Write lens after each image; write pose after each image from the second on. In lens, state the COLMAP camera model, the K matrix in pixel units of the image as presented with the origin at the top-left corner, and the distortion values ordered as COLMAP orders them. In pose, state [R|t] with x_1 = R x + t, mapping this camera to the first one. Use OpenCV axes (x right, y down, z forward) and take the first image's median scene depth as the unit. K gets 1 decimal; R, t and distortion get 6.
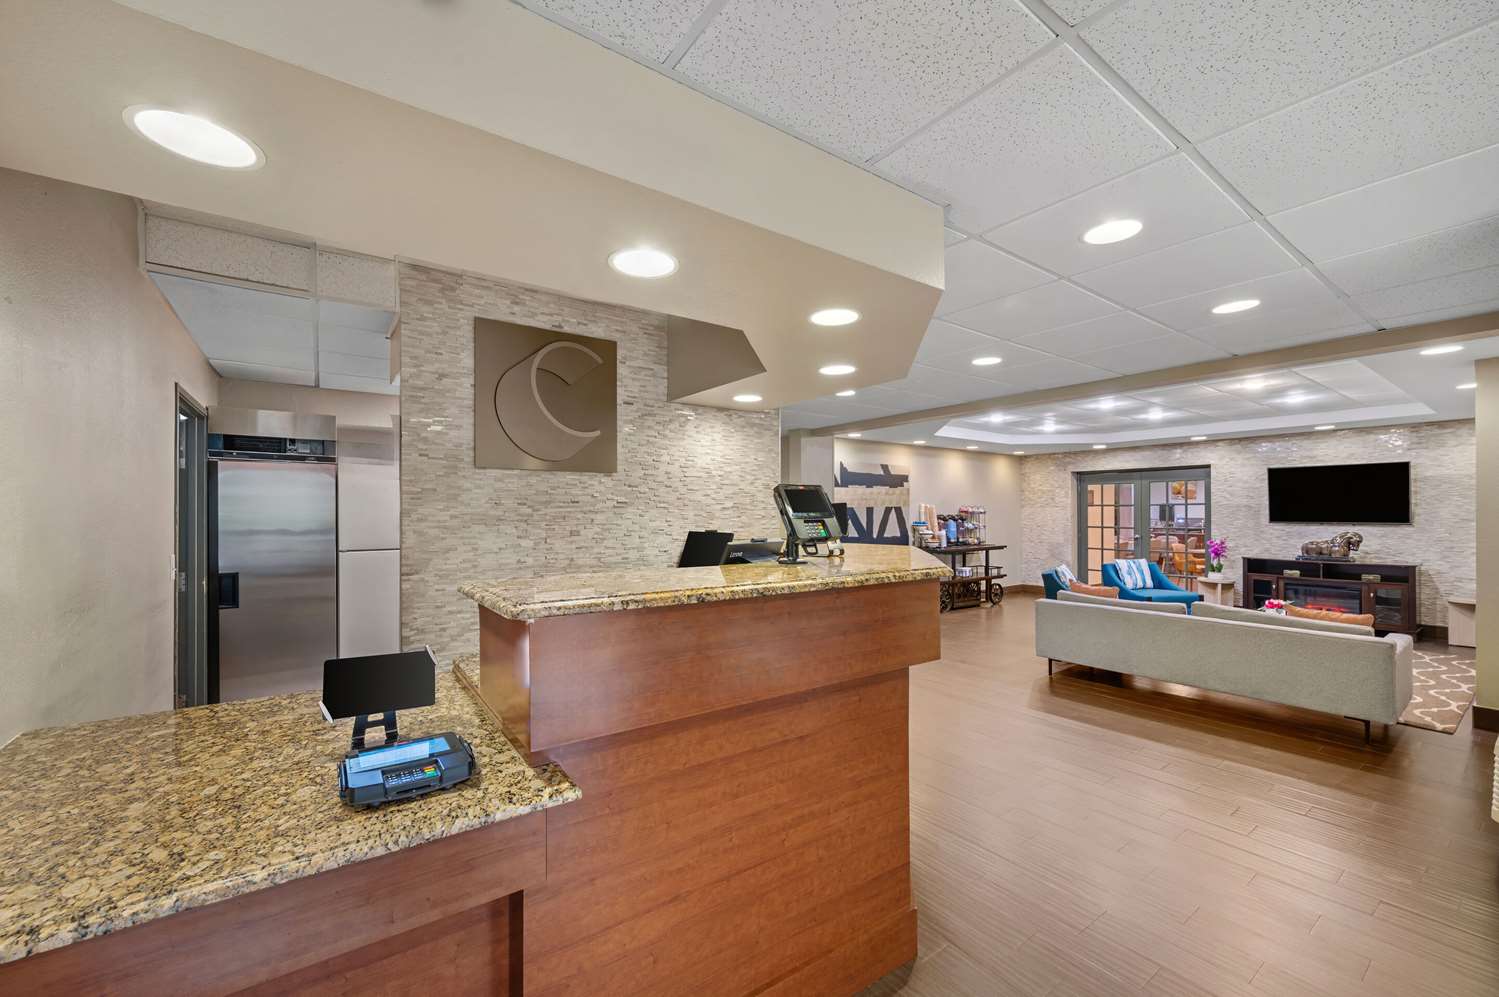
lens RADIAL K [[602.2, 0, 749.5], [0, 602.2, 498.5], [0, 0, 1]] dist [0.000563, 0.000034]
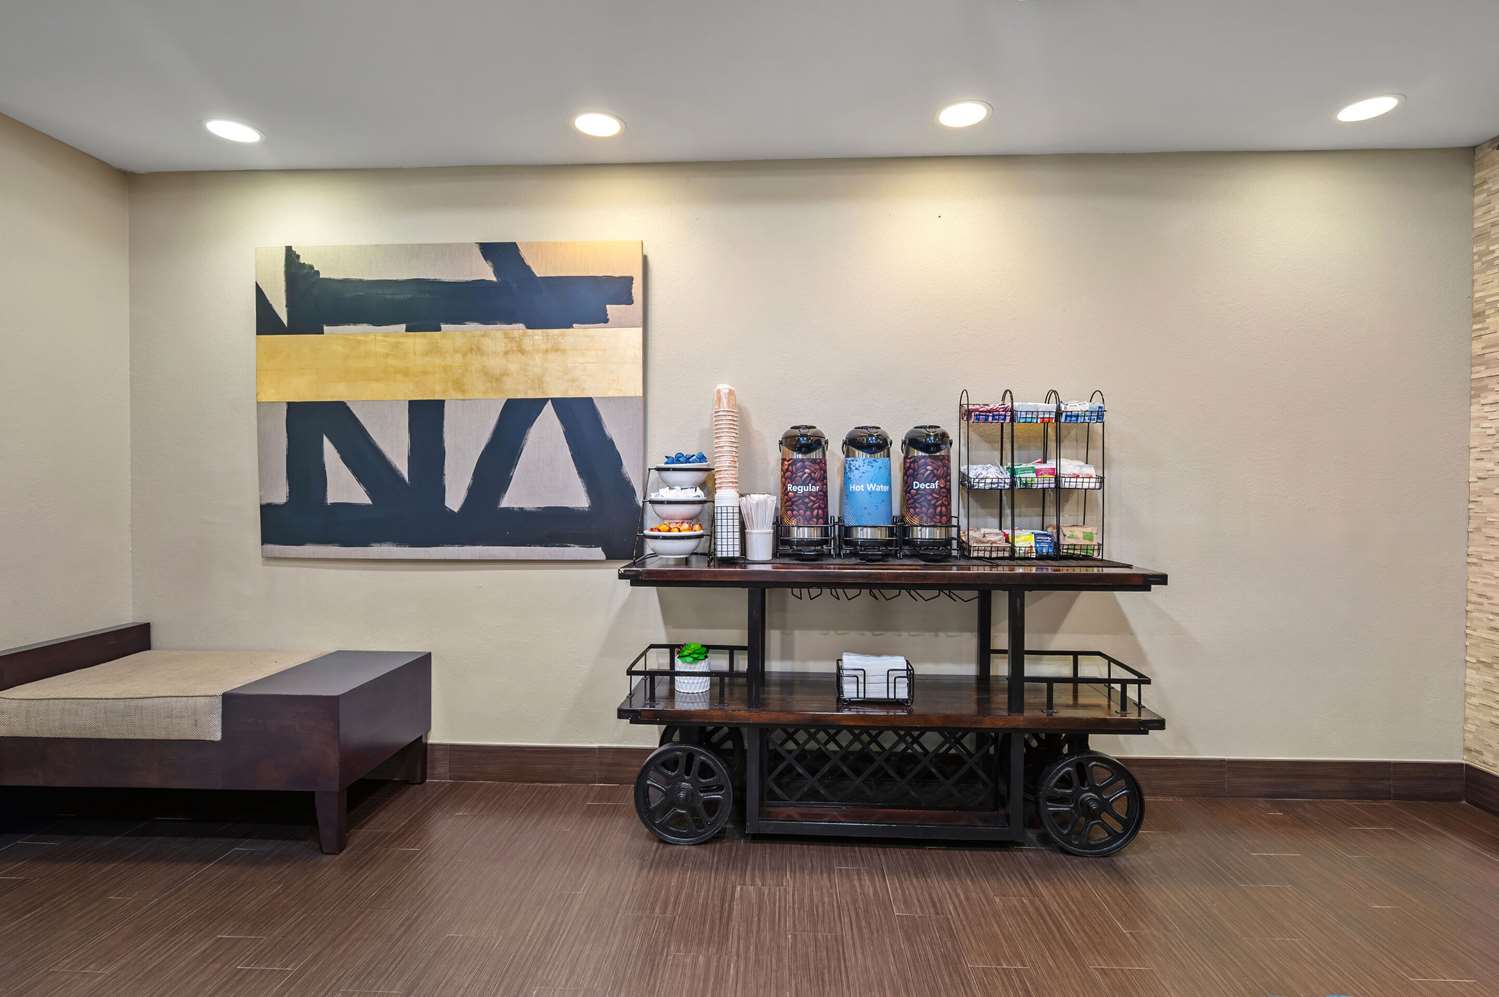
lens RADIAL K [[702.9, 0, 749.5], [0, 702.9, 498.5], [0, 0, 1]] dist [0.000107, 0.000013]
pose [[0.781792, 0.016593, -0.623318, 0.530048], [0.010250, 0.999169, 0.039454, 0.049362], [0.623455, -0.037234, 0.780972, 0.845242]]
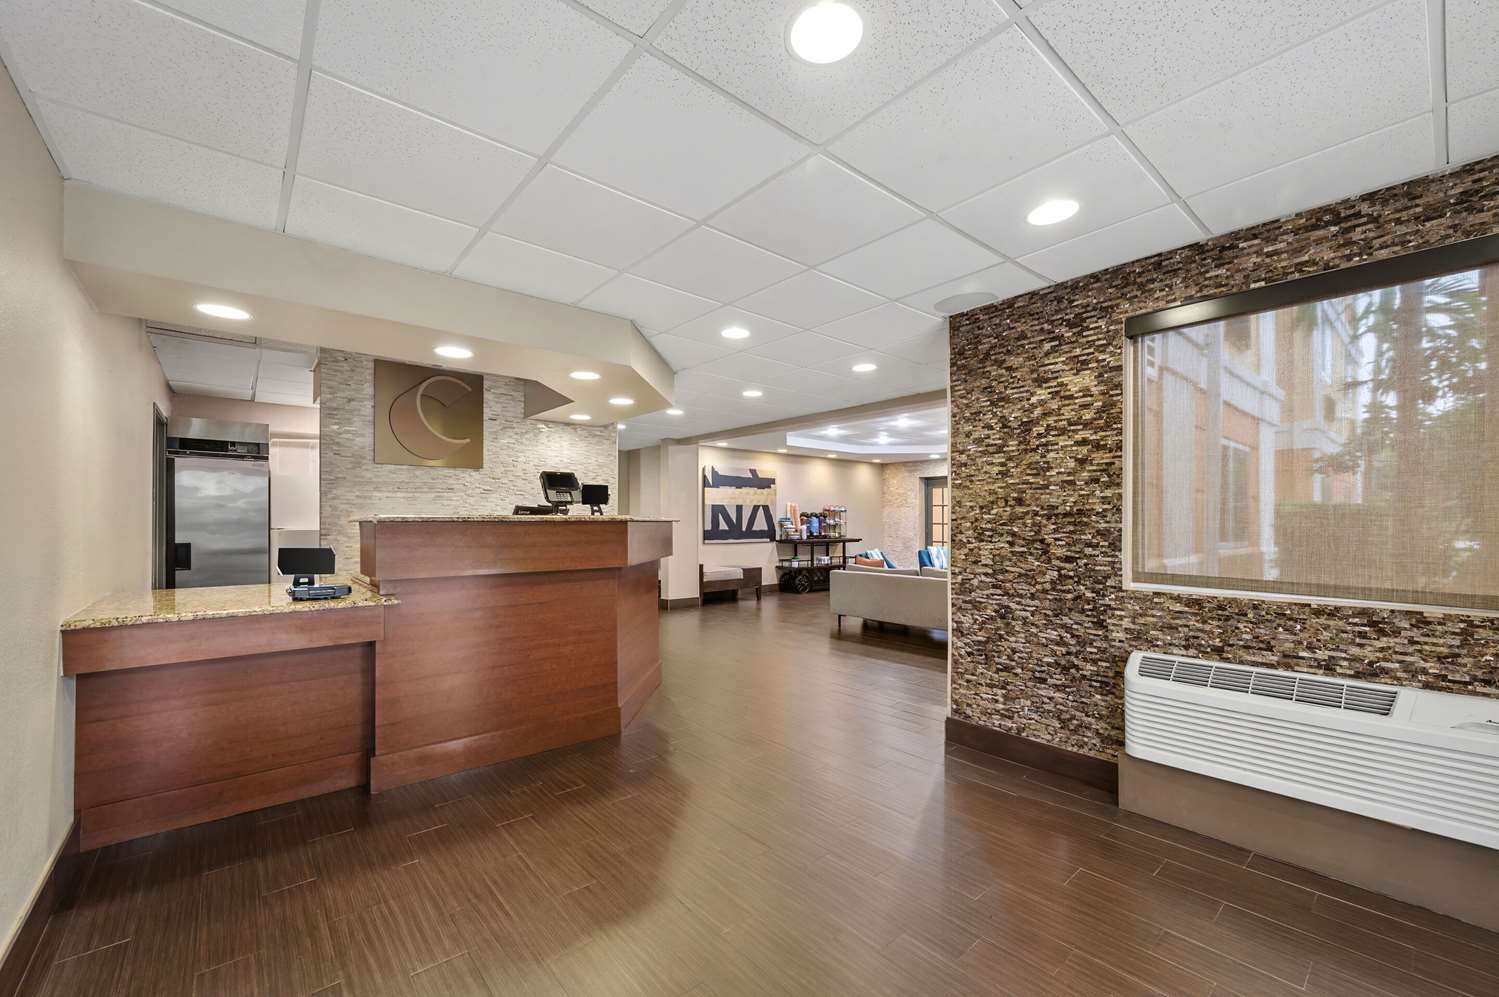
lens RADIAL K [[606.3, 0, 747.7], [0, 606.3, 506.6], [0, 0, 1]] dist [0.000822, 0.000063]
pose [[0.996550, 0.003172, 0.082935, 0.118849], [-0.003080, 0.999994, -0.001238, 0.019390], [-0.082938, 0.000978, 0.996554, -0.197308]]
